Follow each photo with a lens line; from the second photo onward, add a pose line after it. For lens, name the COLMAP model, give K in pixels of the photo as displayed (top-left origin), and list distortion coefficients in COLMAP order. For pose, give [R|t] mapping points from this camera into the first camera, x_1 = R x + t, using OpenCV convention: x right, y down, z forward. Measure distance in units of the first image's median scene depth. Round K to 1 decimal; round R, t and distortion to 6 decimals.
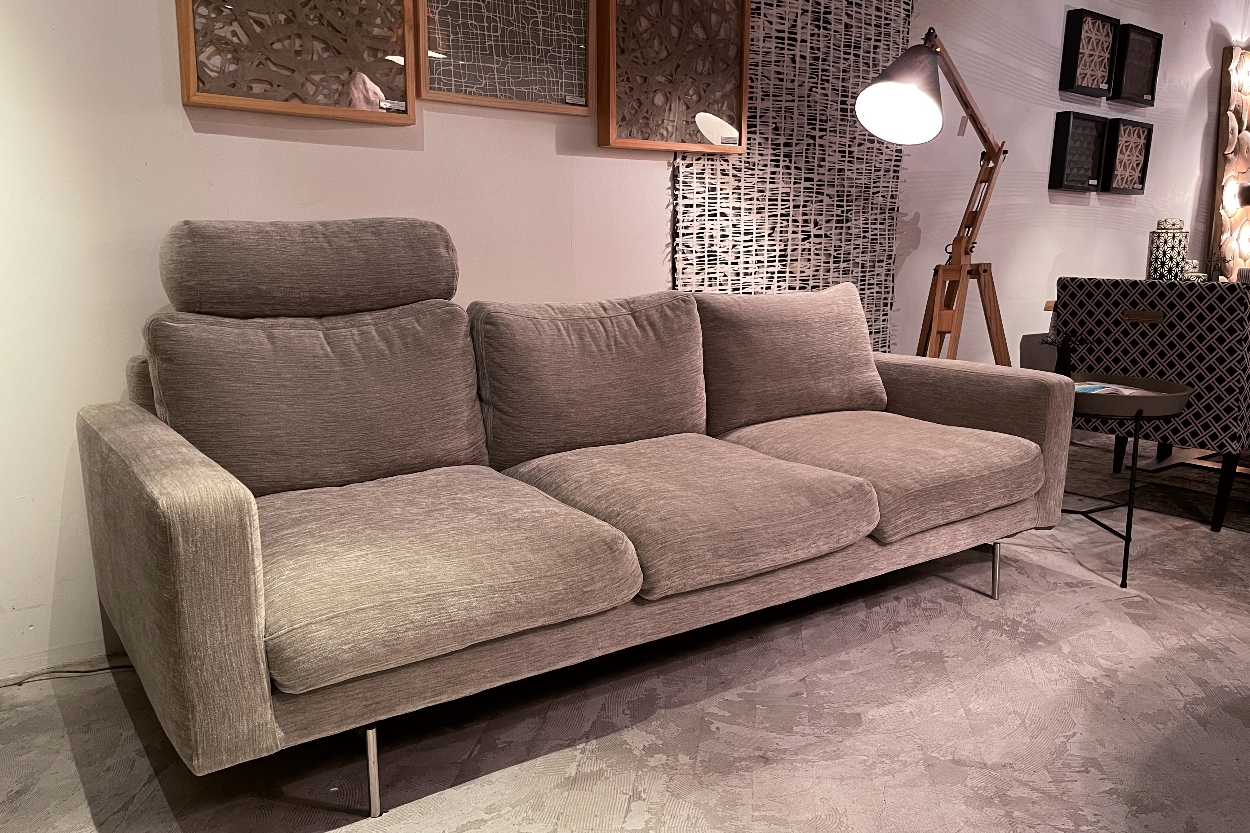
lens RADIAL K [[941.6, 0, 619.0], [0, 941.6, 444.7], [0, 0, 1]] dist [0.079040, -0.110014]
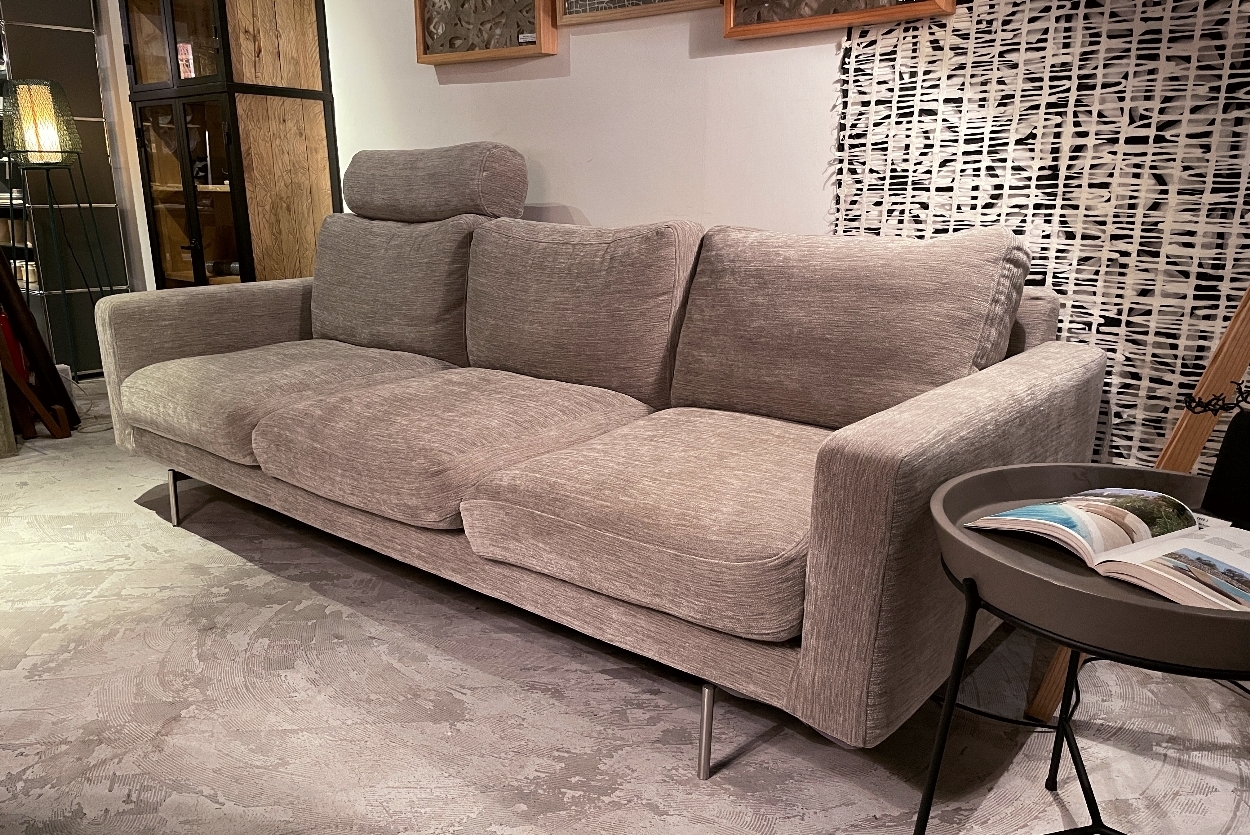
lens RADIAL K [[941.6, 0, 629.1], [0, 941.6, 462.2], [0, 0, 1]] dist [0.079040, -0.110014]
pose [[0.255357, 0.273360, -0.927398, 0.966427], [-0.200700, 0.953292, 0.225730, -0.159170], [0.945787, 0.128487, 0.298293, 0.845315]]
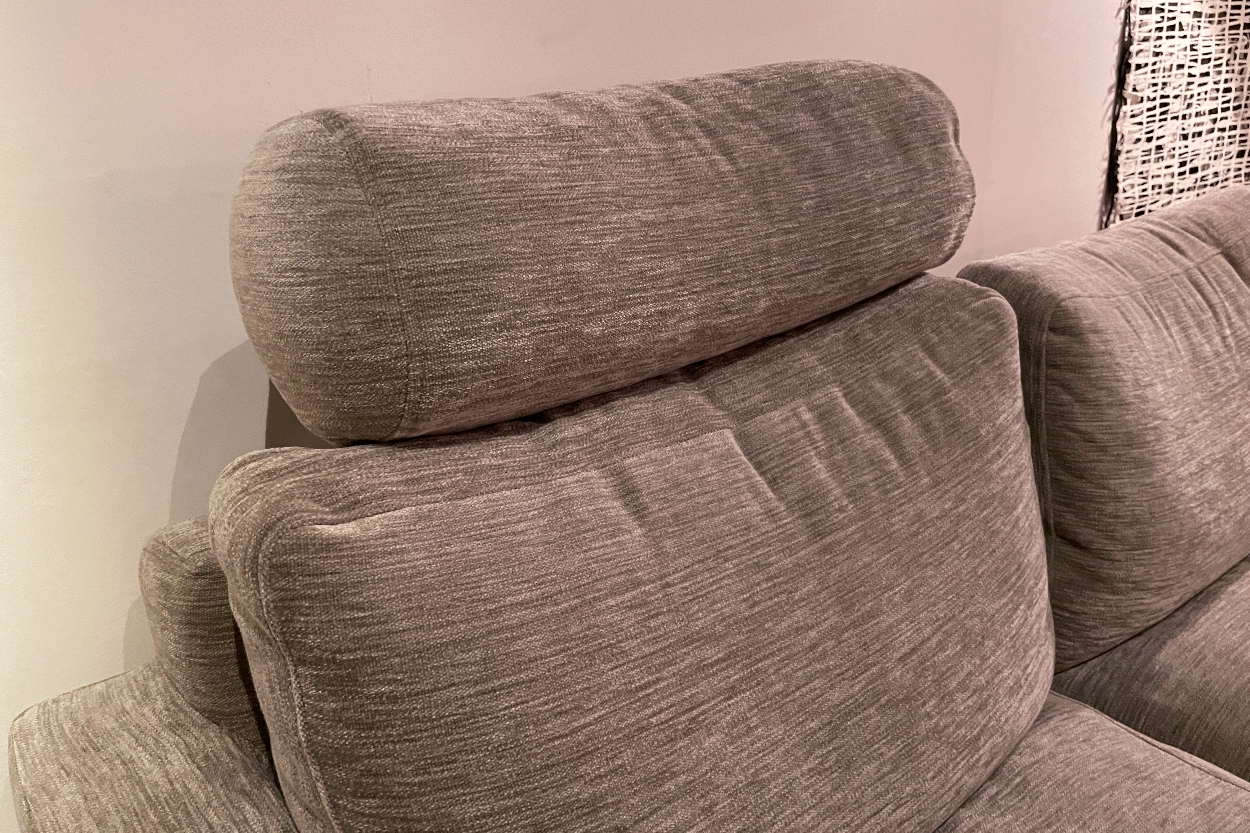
lens RADIAL K [[941.6, 0, 618.2], [0, 941.6, 399.0], [0, 0, 1]] dist [0.079040, -0.110014]
pose [[0.997295, -0.061454, 0.040335, -0.322396], [0.056411, 0.991636, 0.116088, -0.150519], [-0.047132, -0.113499, 0.992420, 0.598168]]
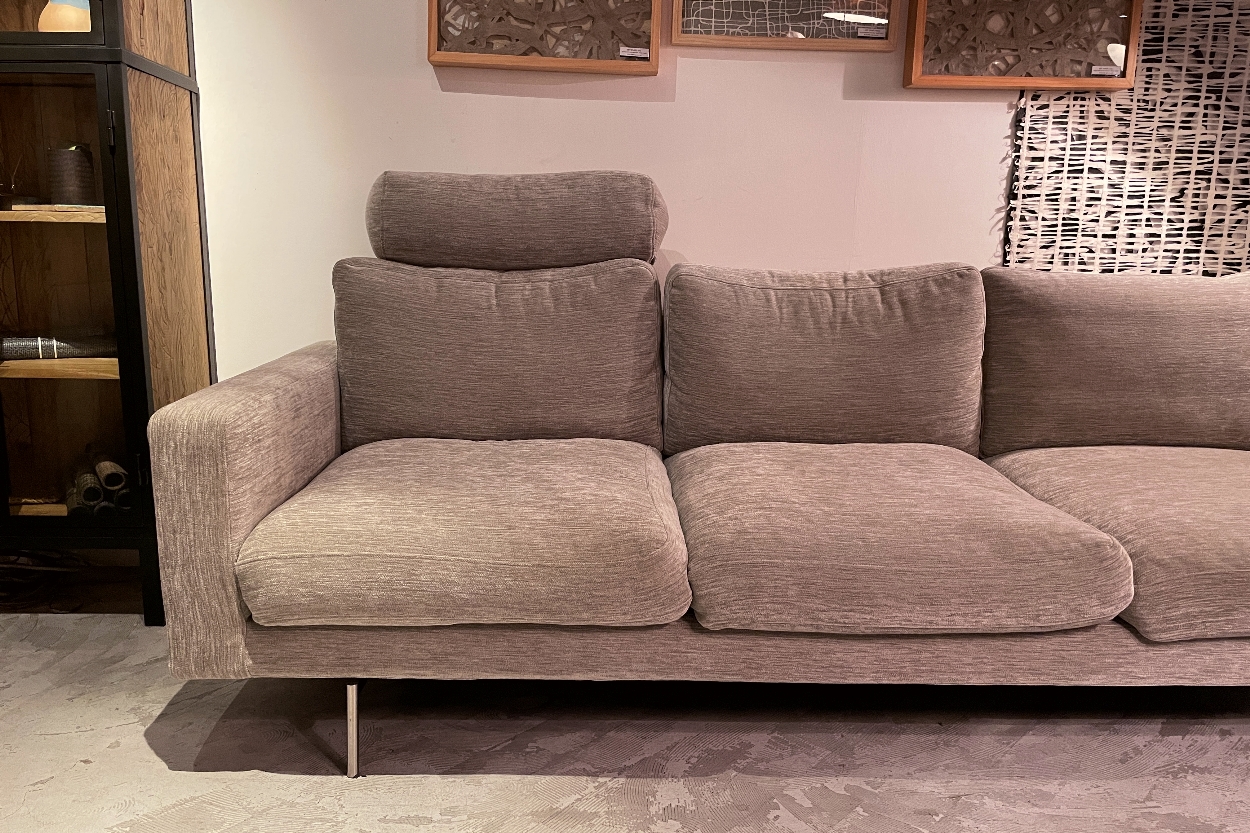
lens RADIAL K [[941.6, 0, 615.9], [0, 941.6, 431.7], [0, 0, 1]] dist [0.079040, -0.110014]
pose [[0.835113, 0.126484, -0.535340, 0.296680], [-0.133282, 0.990733, 0.026165, -0.008725], [0.533688, 0.049501, 0.844232, 0.218361]]
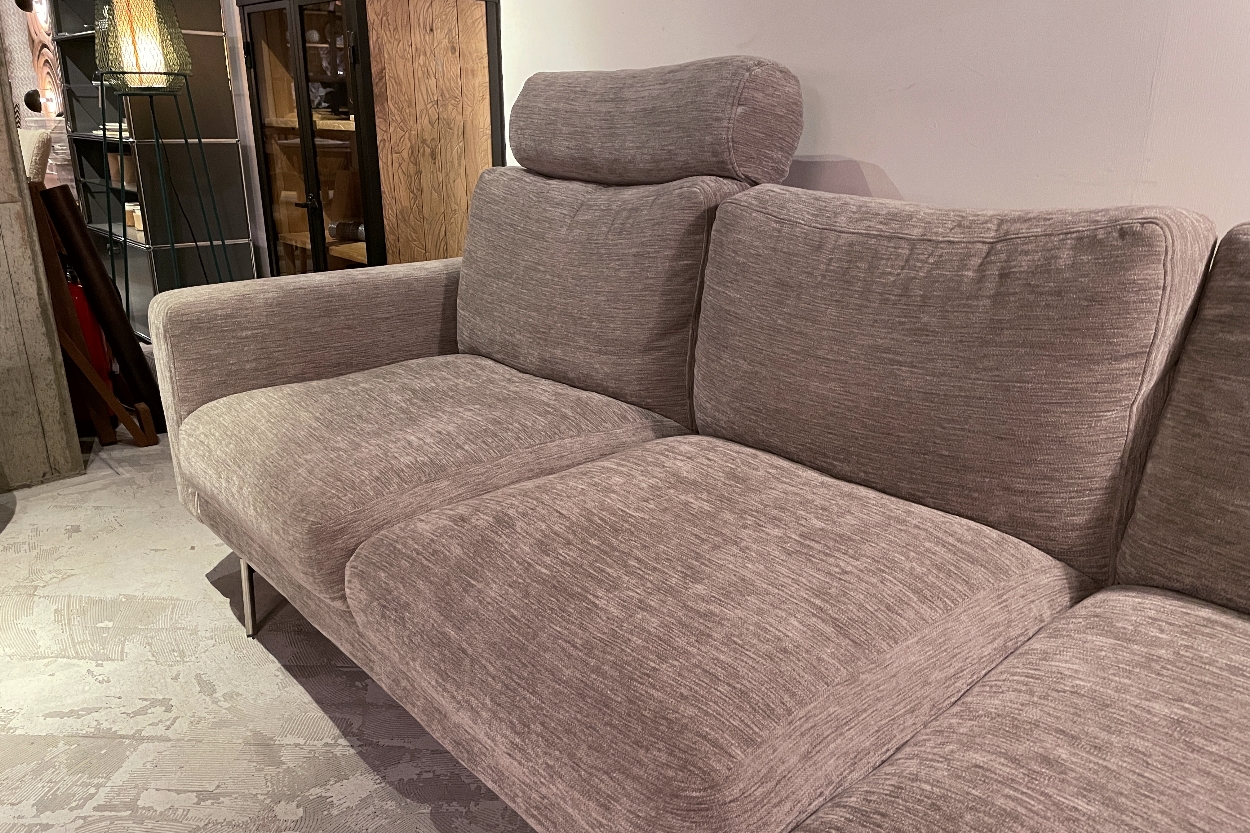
lens RADIAL K [[941.6, 0, 626.8], [0, 941.6, 441.0], [0, 0, 1]] dist [0.079040, -0.110014]
pose [[0.104085, 0.330030, -0.938215, 0.509804], [-0.212183, 0.928989, 0.303246, -0.165420], [0.971671, 0.167510, 0.166720, 0.824103]]
